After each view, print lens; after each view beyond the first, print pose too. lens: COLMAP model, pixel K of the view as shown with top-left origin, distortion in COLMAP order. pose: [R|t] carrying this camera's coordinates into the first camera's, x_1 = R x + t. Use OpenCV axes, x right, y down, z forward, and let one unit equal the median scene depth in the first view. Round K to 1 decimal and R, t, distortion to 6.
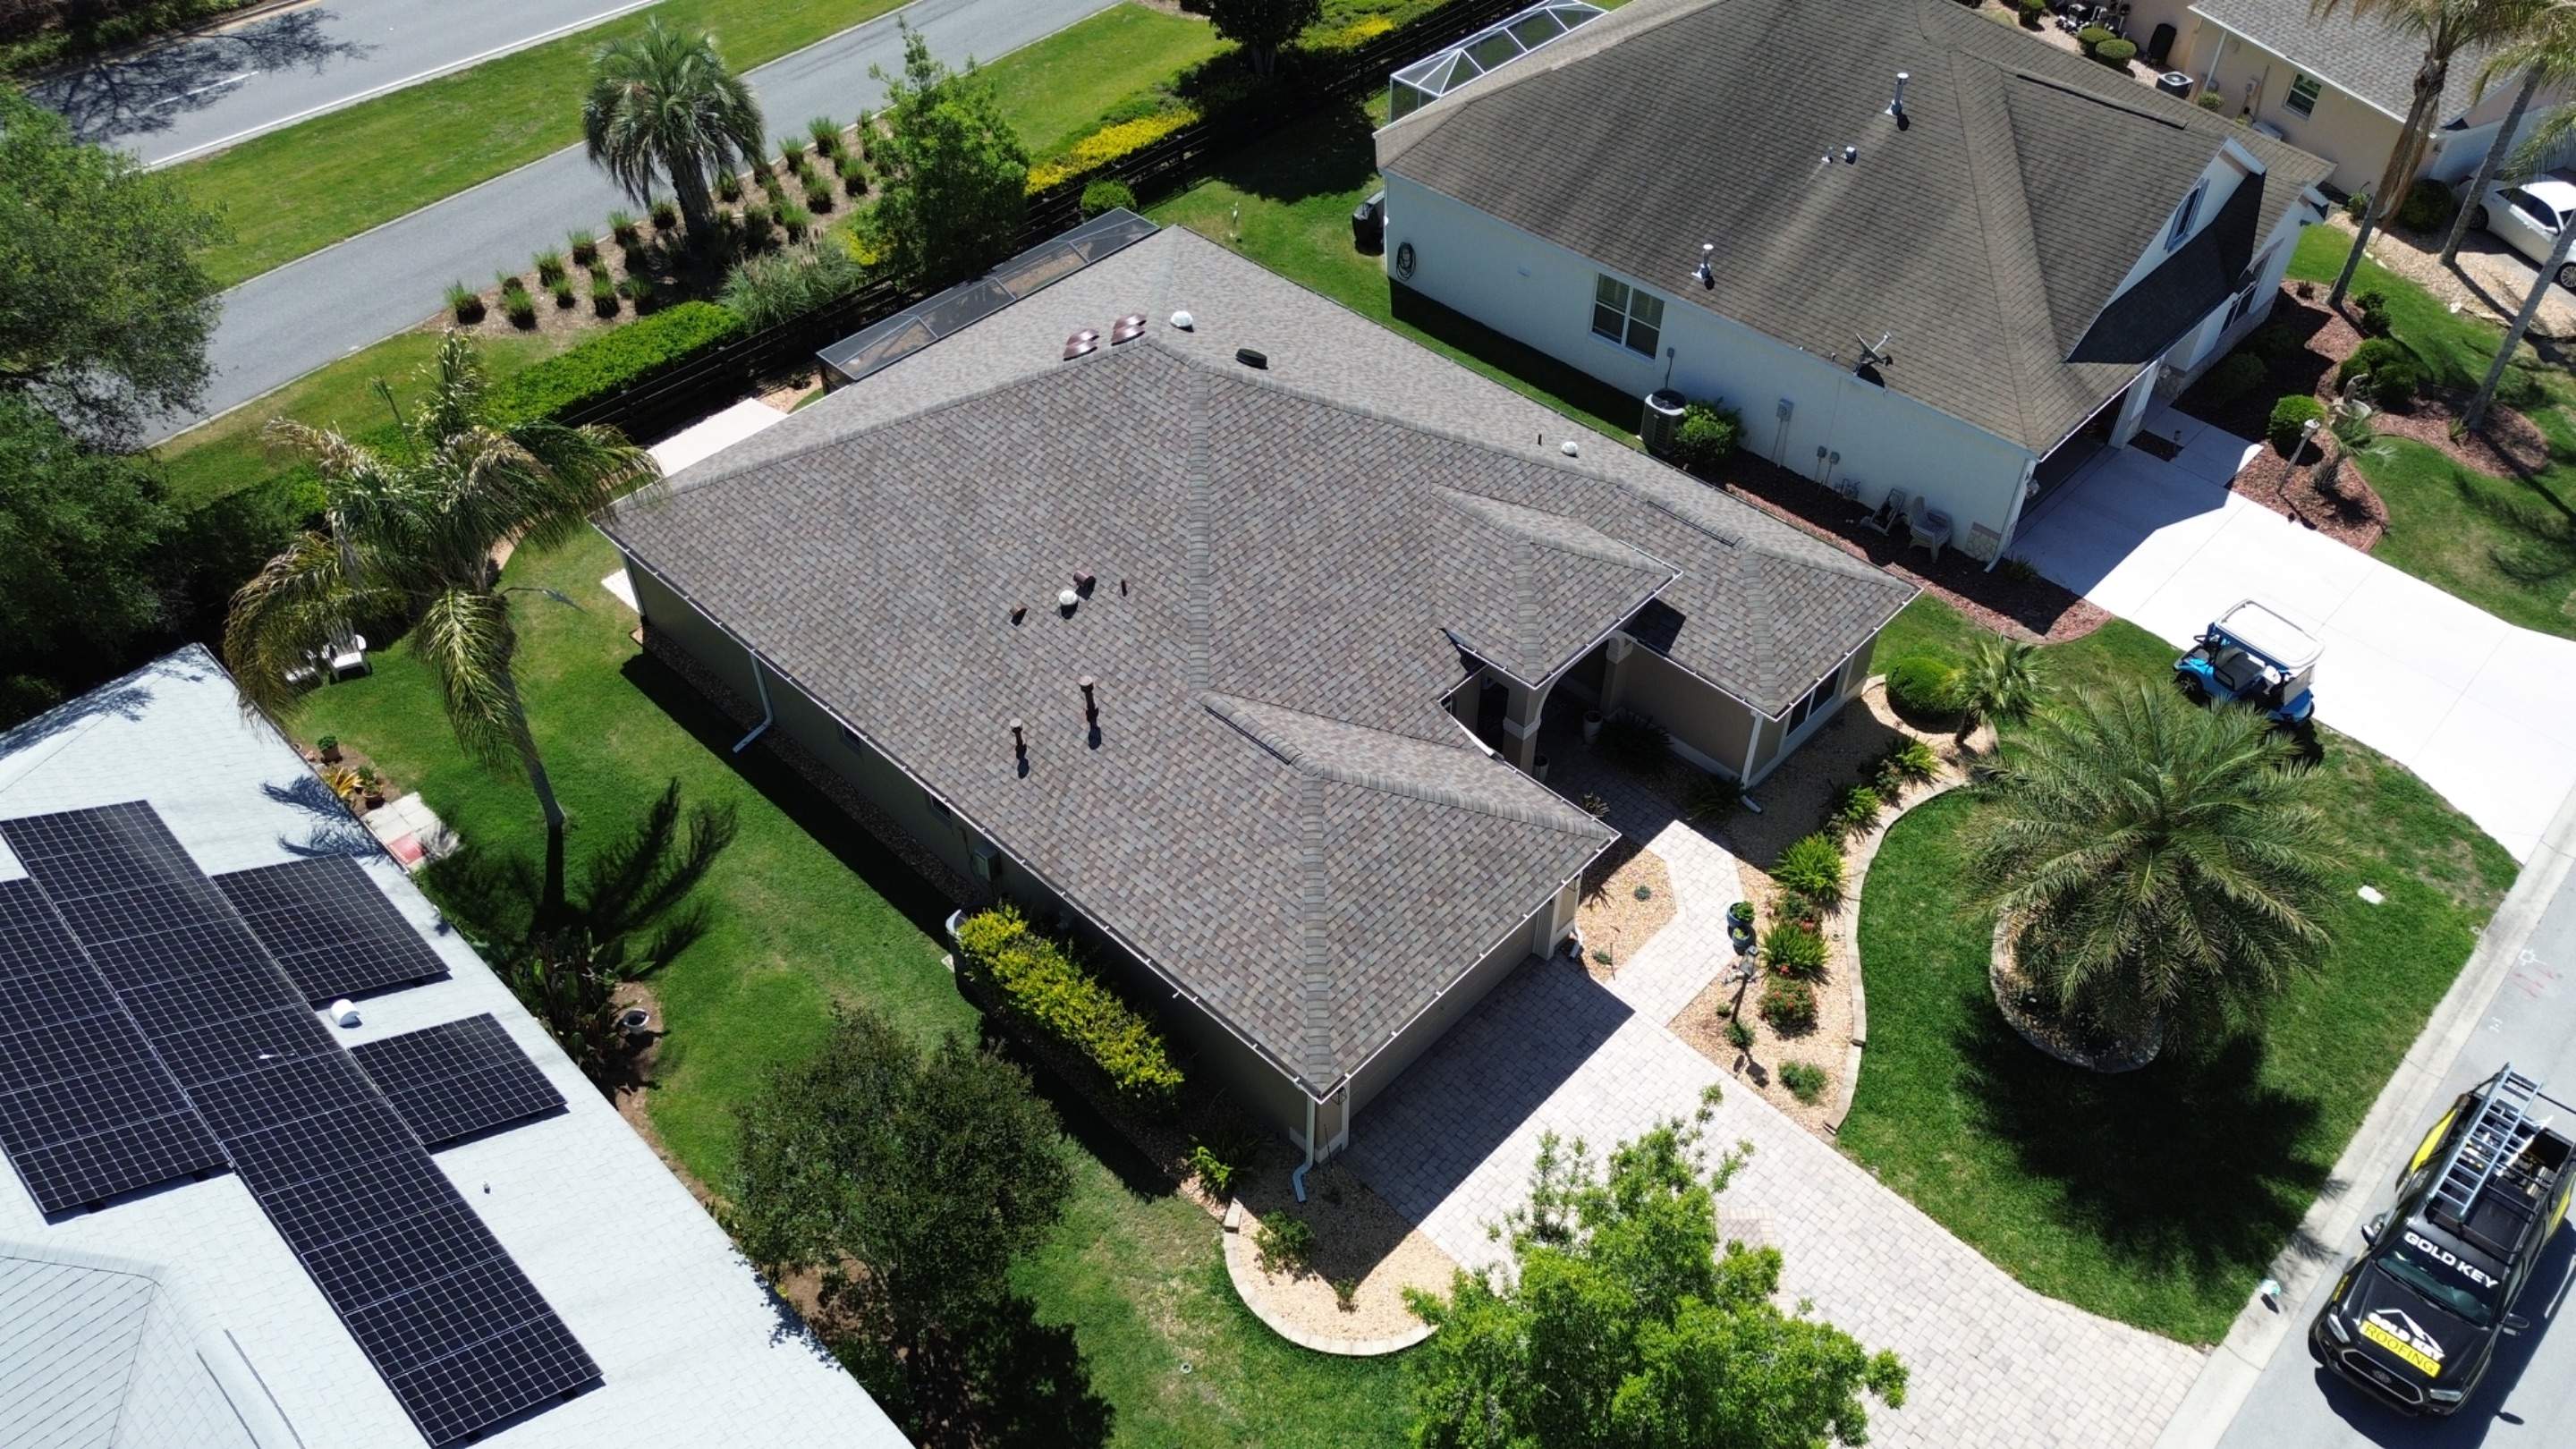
lens RADIAL K [[1835.2, 0, 1282.4], [0, 1835.2, 719.3], [0, 0, 1]] dist [0.062664, -0.054937]
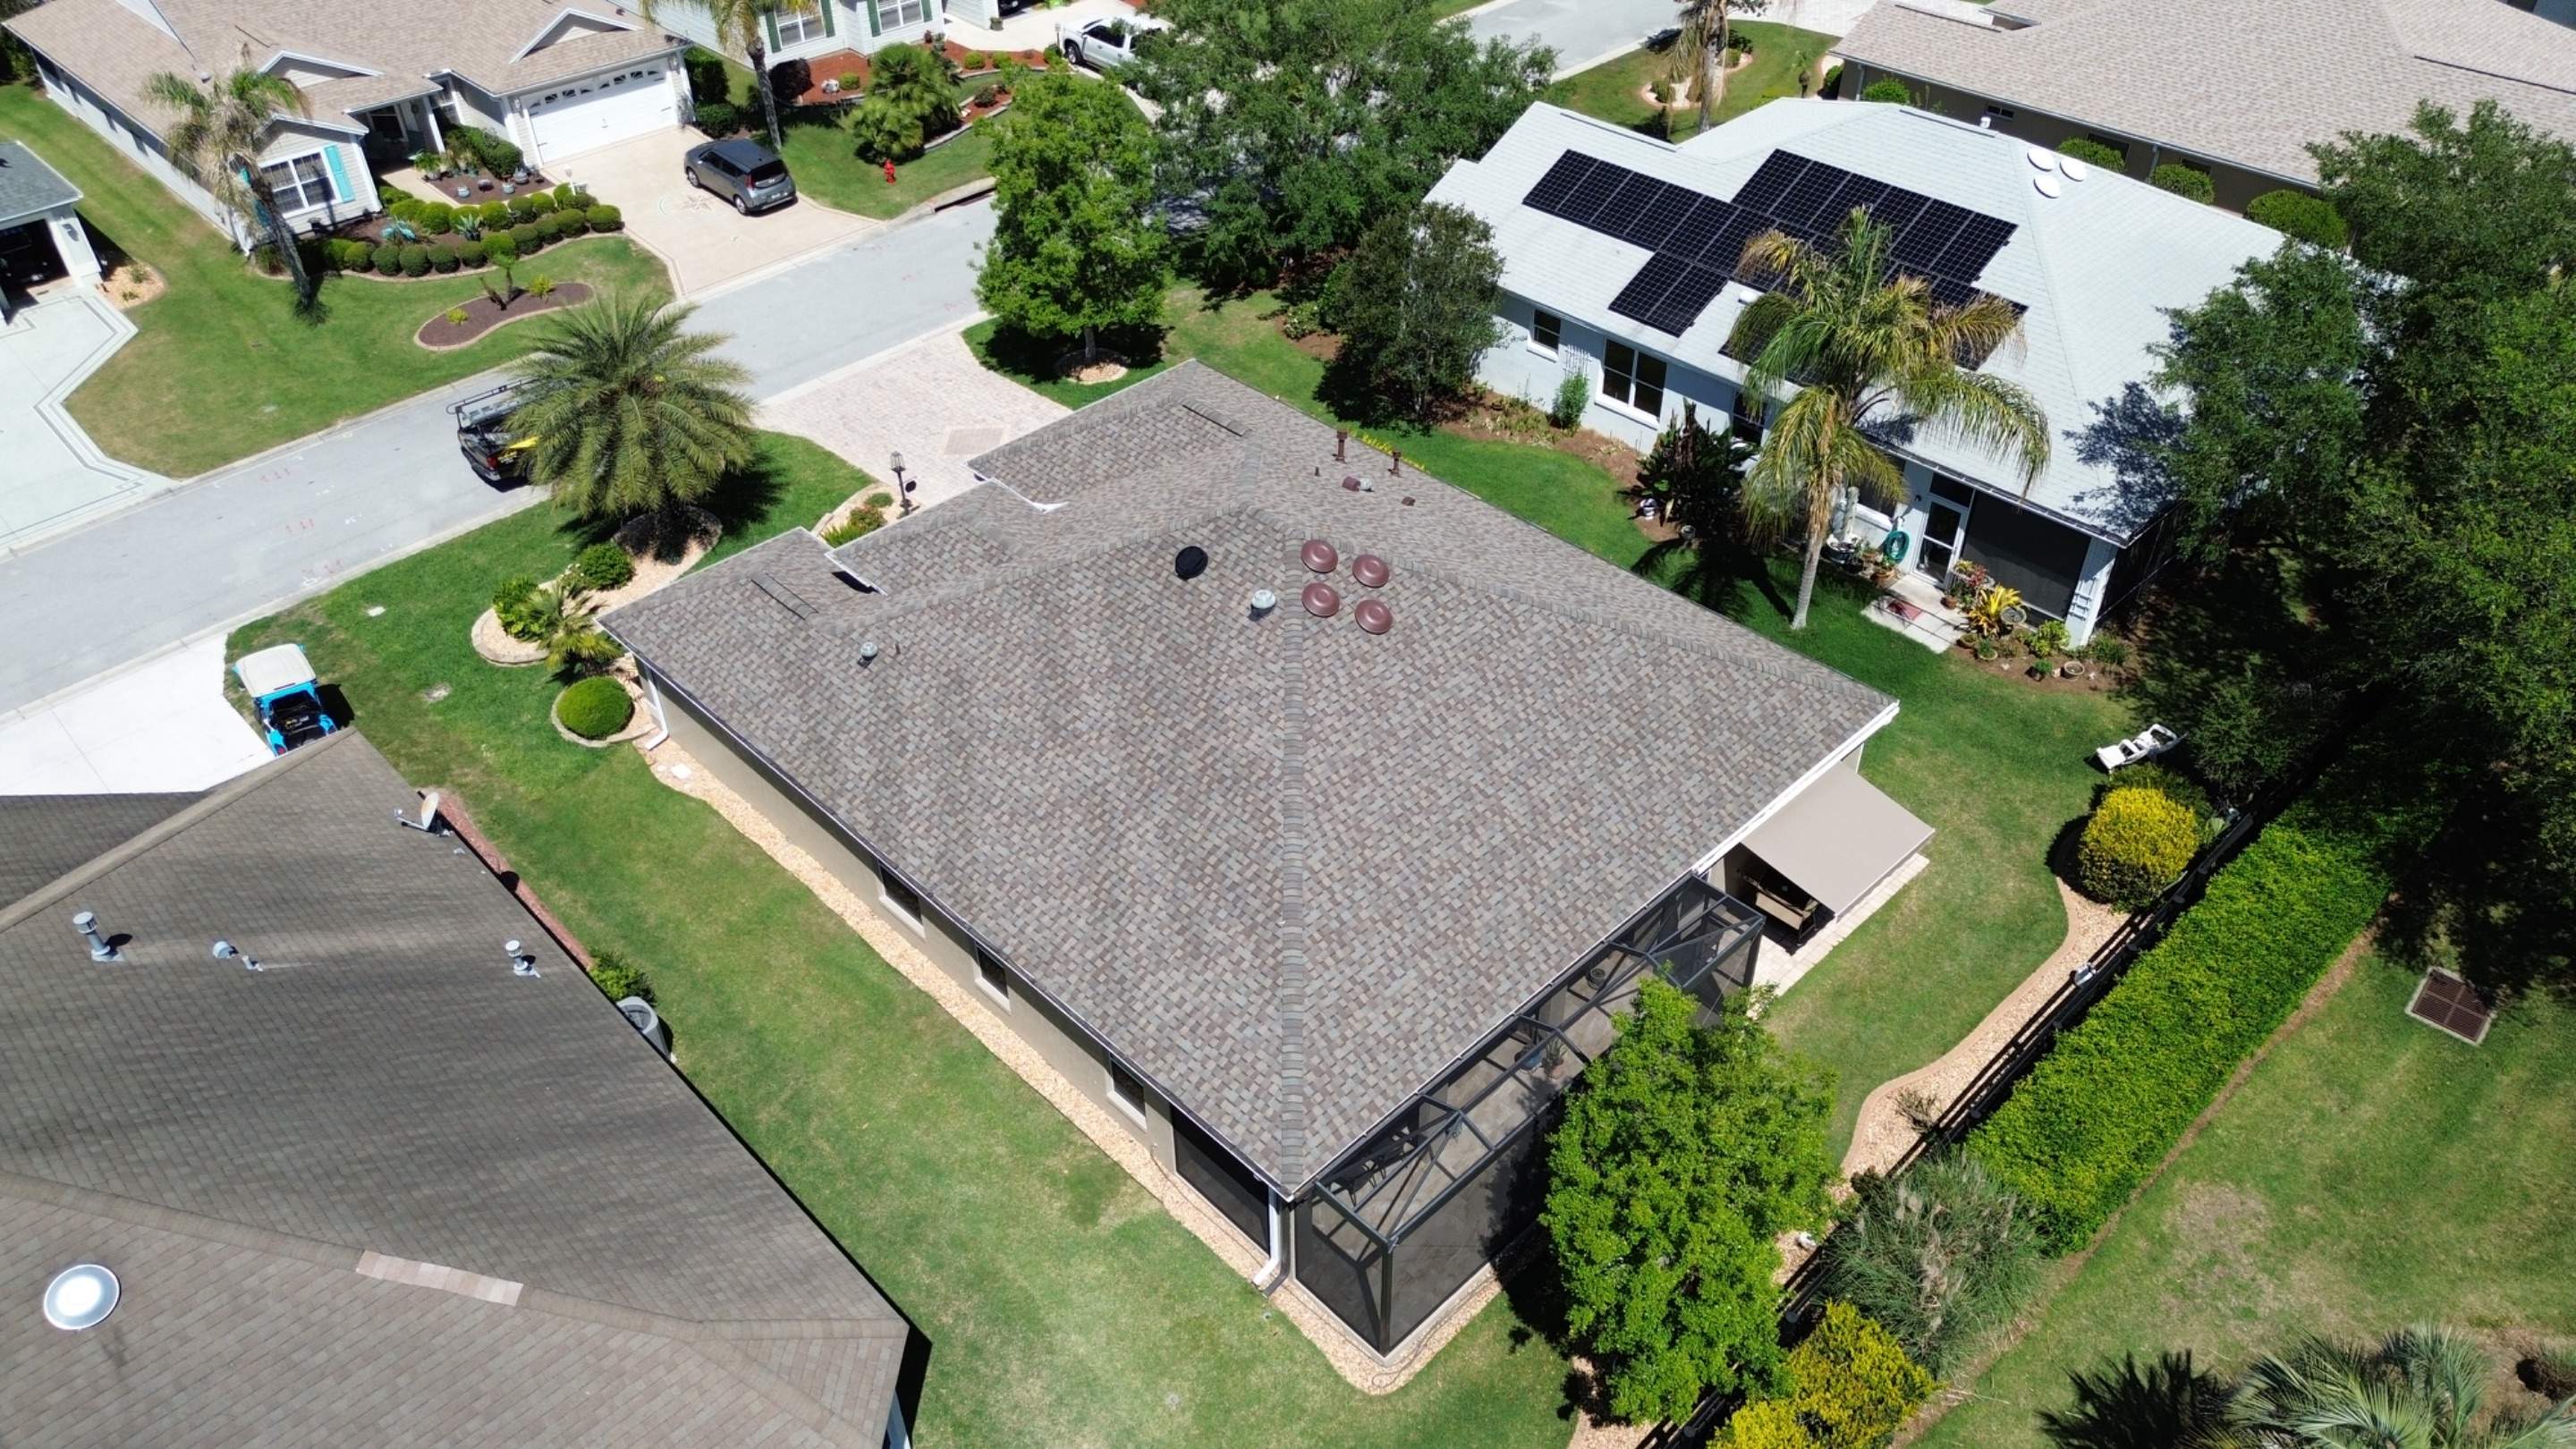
lens RADIAL K [[1835.2, 0, 1282.4], [0, 1835.2, 719.3], [0, 0, 1]] dist [0.062664, -0.054937]
pose [[-0.999261, -0.002718, 0.038335, -0.102482], [0.037650, 0.130794, 0.990694, -1.147493], [-0.007707, 0.991406, -0.130595, 1.222350]]
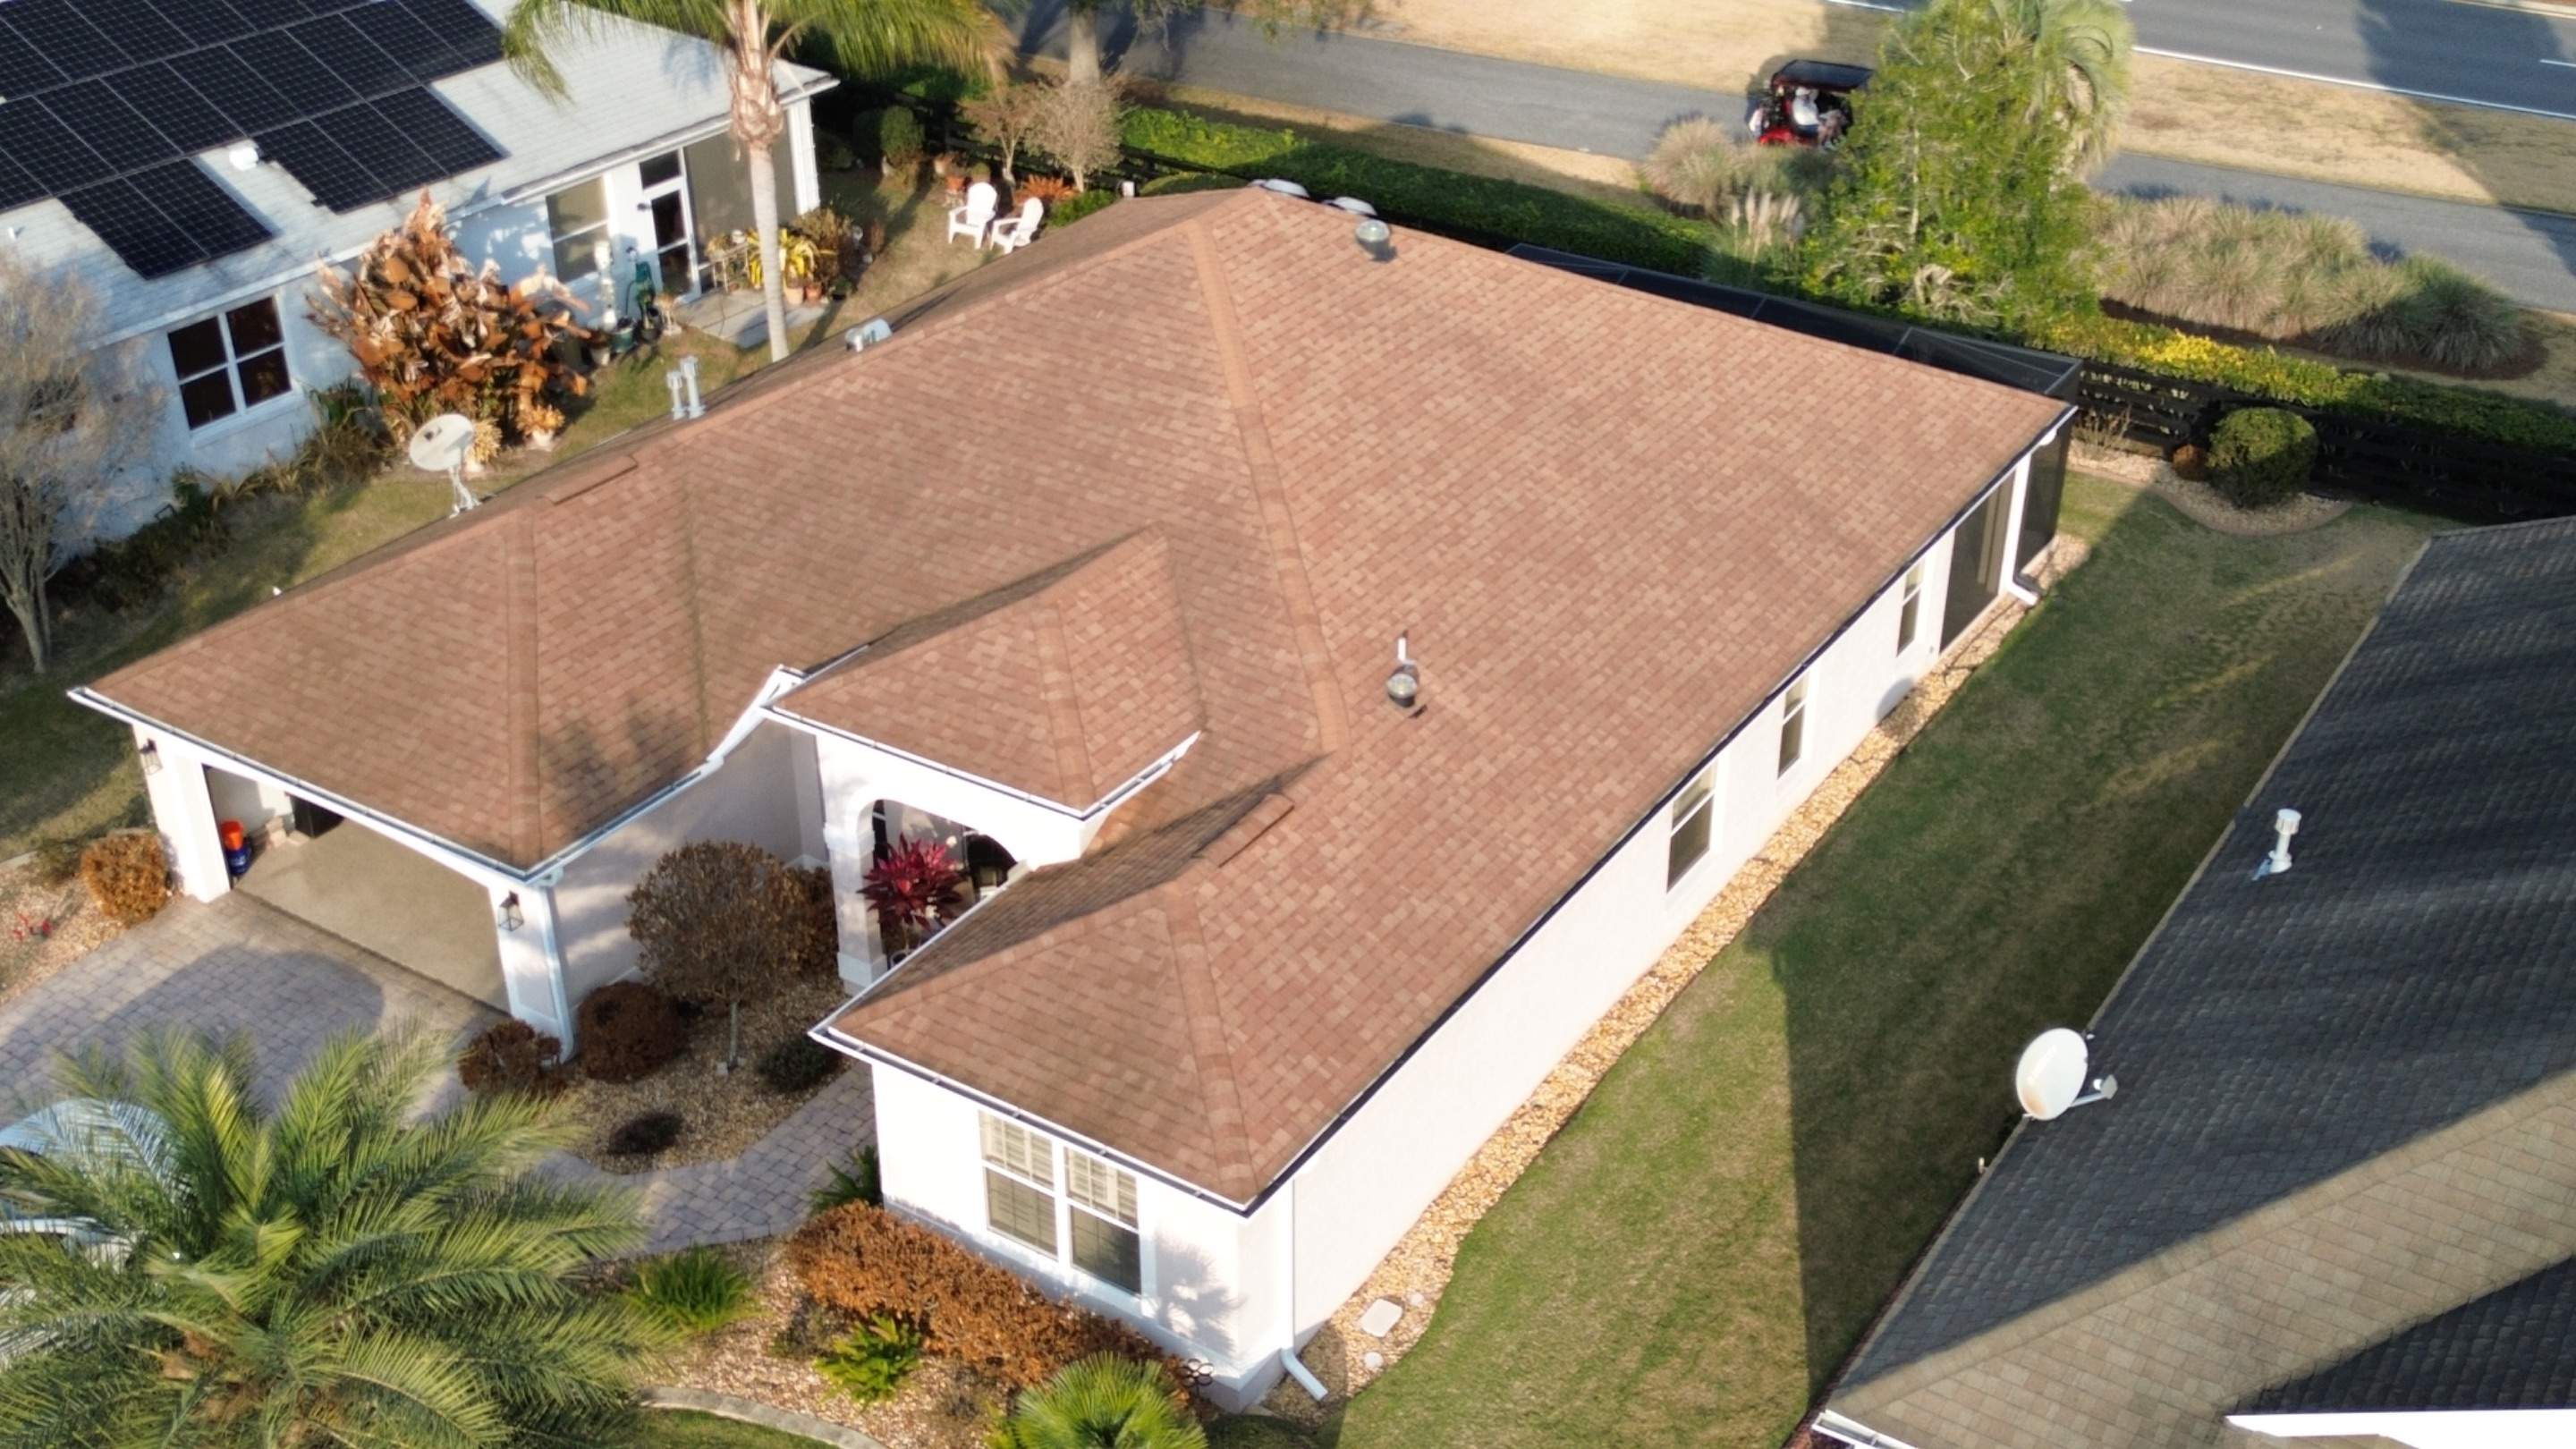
lens RADIAL K [[2713.9, 0, 1288.0], [0, 2713.9, 724.5], [0, 0, 1]] dist [0.125326, -0.246379]
pose [[0.184274, 0.498550, -0.847048, 0.864803], [-0.679011, 0.687665, 0.257023, -0.335774], [0.710624, 0.527793, 0.465240, 0.649205]]
